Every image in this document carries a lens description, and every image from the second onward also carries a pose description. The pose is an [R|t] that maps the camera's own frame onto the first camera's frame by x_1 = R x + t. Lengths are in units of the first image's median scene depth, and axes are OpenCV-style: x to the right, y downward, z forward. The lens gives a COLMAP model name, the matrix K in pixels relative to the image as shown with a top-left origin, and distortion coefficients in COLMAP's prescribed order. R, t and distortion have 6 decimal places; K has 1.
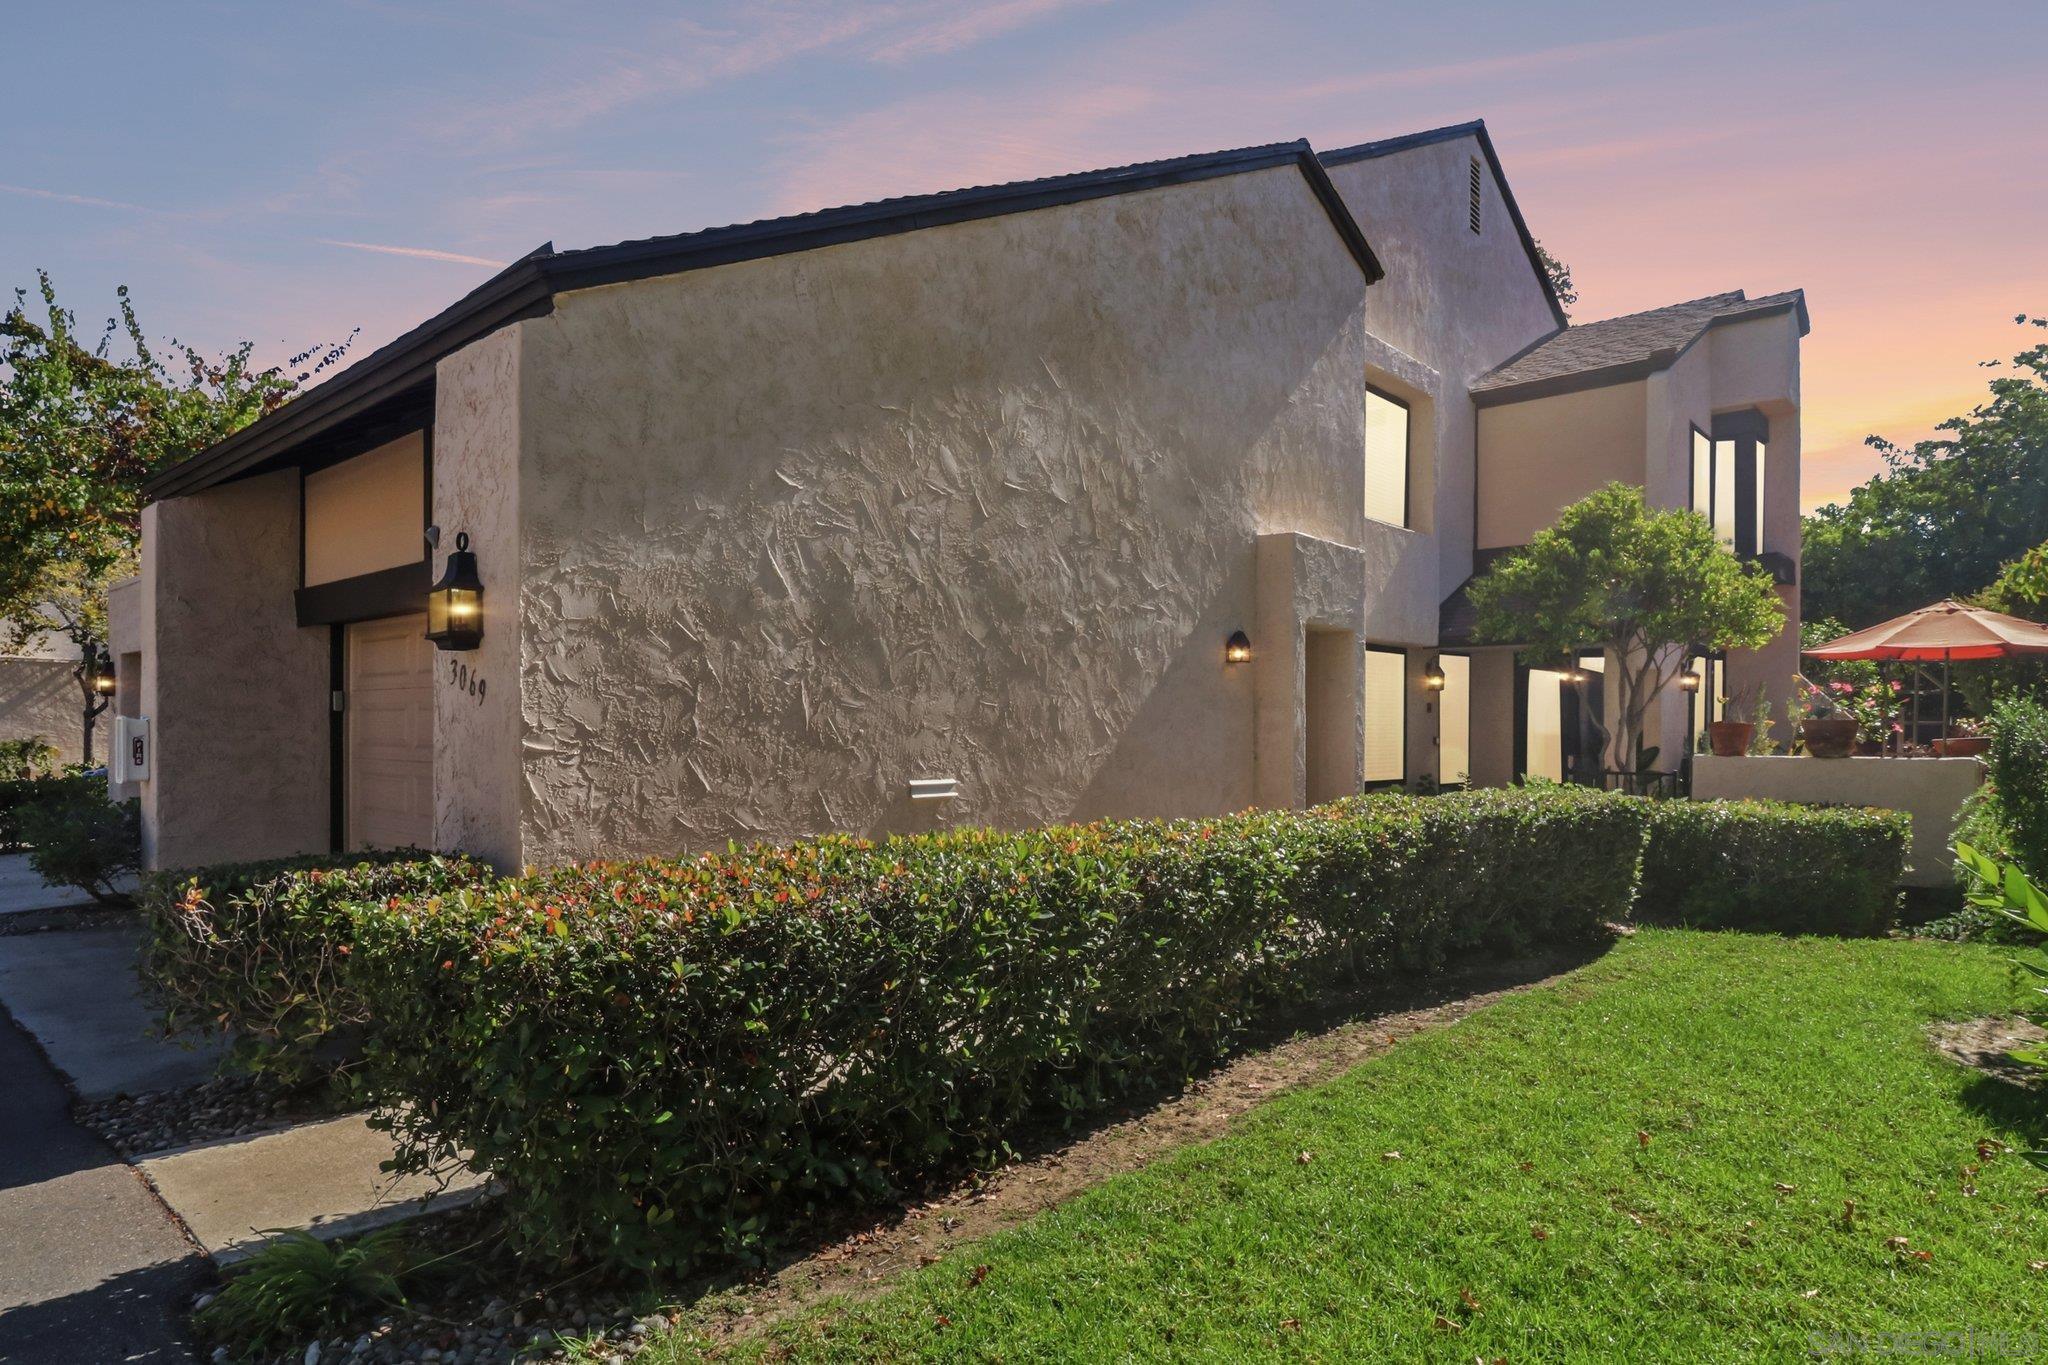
lens RADIAL K [[1145.7, 0, 1029.0], [0, 1145.7, 689.0], [0, 0, 1]] dist [-0.000236, -0.007081]
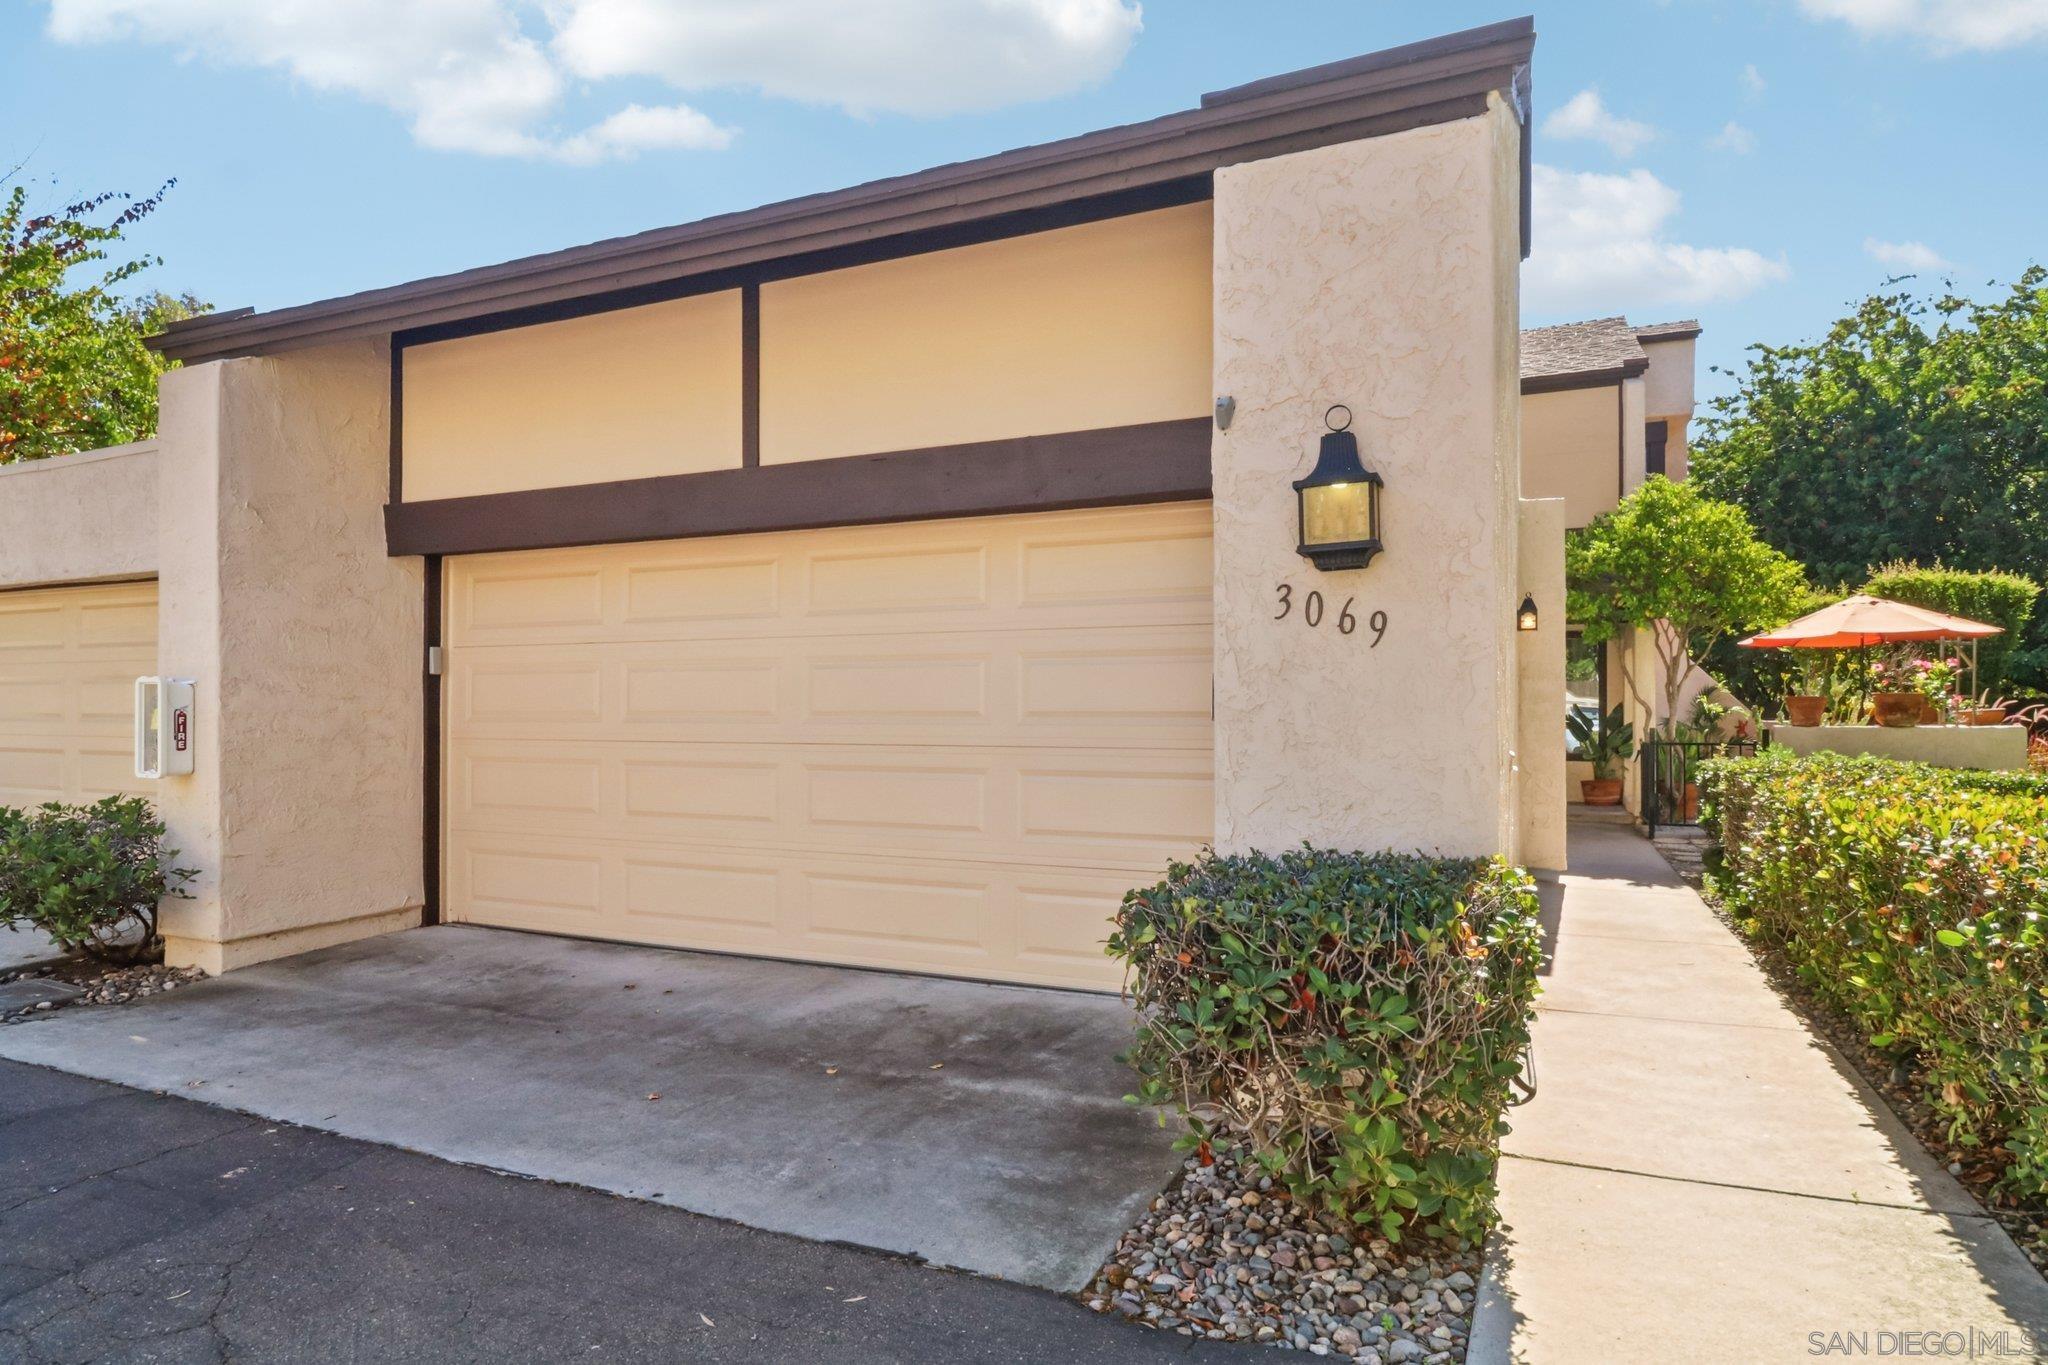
lens RADIAL K [[1145.7, 0, 1022.9], [0, 1145.7, 688.0], [0, 0, 1]] dist [-0.000236, -0.007081]
pose [[0.950959, 0.004833, 0.309280, -0.486750], [-0.007660, 0.999939, 0.007927, 0.019455], [-0.309223, -0.009907, 0.950938, 0.197756]]
